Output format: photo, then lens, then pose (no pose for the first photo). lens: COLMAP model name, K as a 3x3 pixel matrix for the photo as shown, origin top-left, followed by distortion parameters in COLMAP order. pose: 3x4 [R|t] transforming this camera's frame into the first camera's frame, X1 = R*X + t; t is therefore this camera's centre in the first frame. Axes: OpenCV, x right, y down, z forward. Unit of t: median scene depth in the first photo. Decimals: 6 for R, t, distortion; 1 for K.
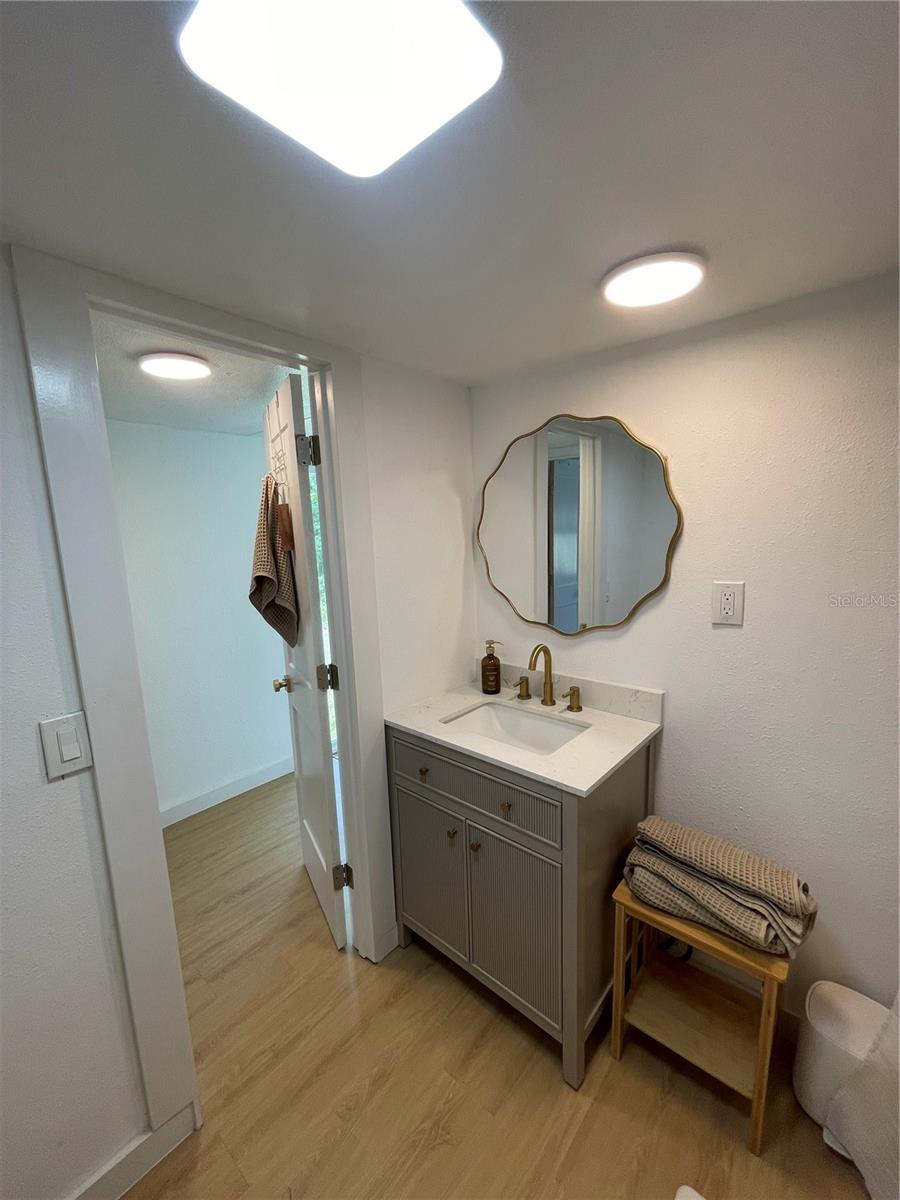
lens RADIAL K [[486.1, 0, 449.1], [0, 486.1, 607.4], [0, 0, 1]] dist [0.000947, -0.002010]
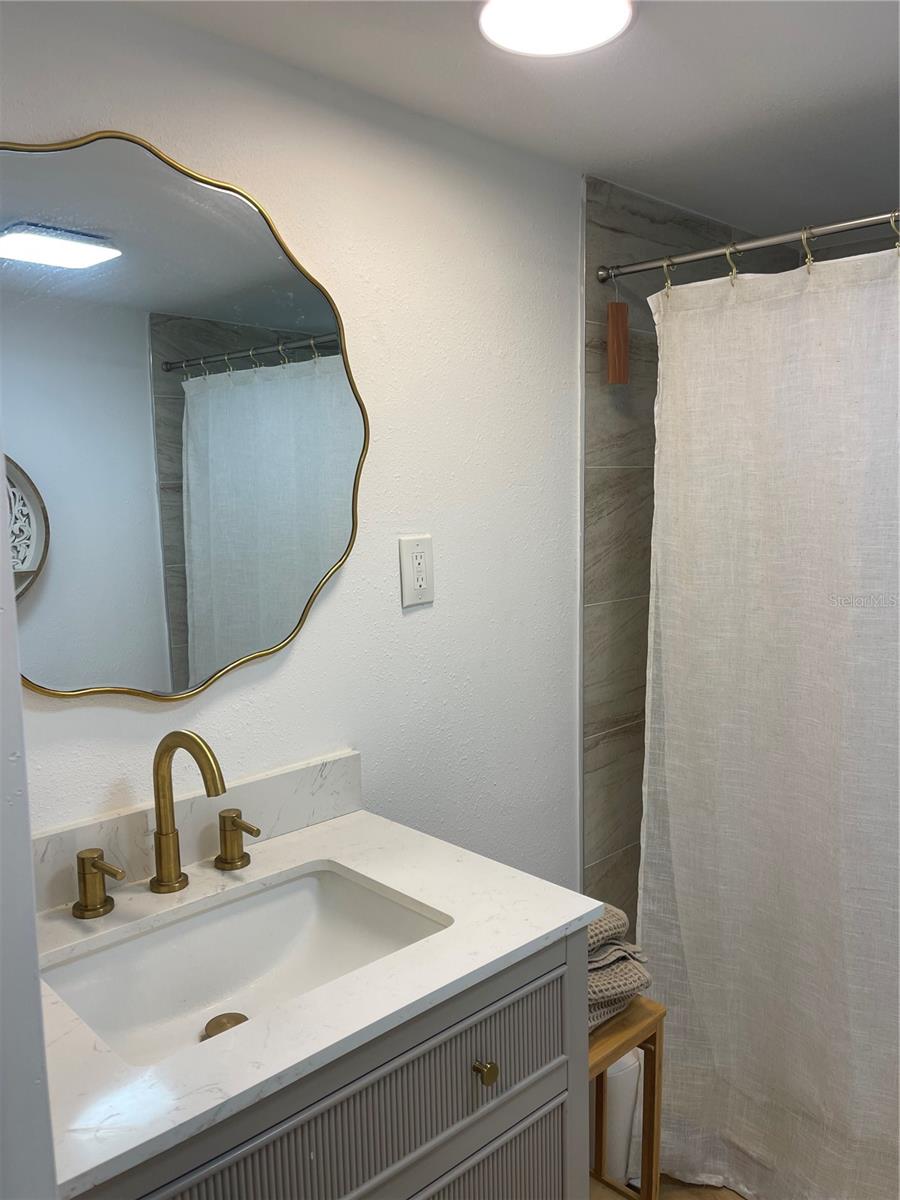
lens RADIAL K [[918.1, 0, 449.0], [0, 918.1, 596.6], [0, 0, 1]] dist [0.021628, -0.011526]
pose [[0.093090, -0.091746, 0.991422, -0.545174], [0.174316, 0.981868, 0.074494, -0.051288], [-0.980280, 0.165886, 0.107395, 0.745309]]
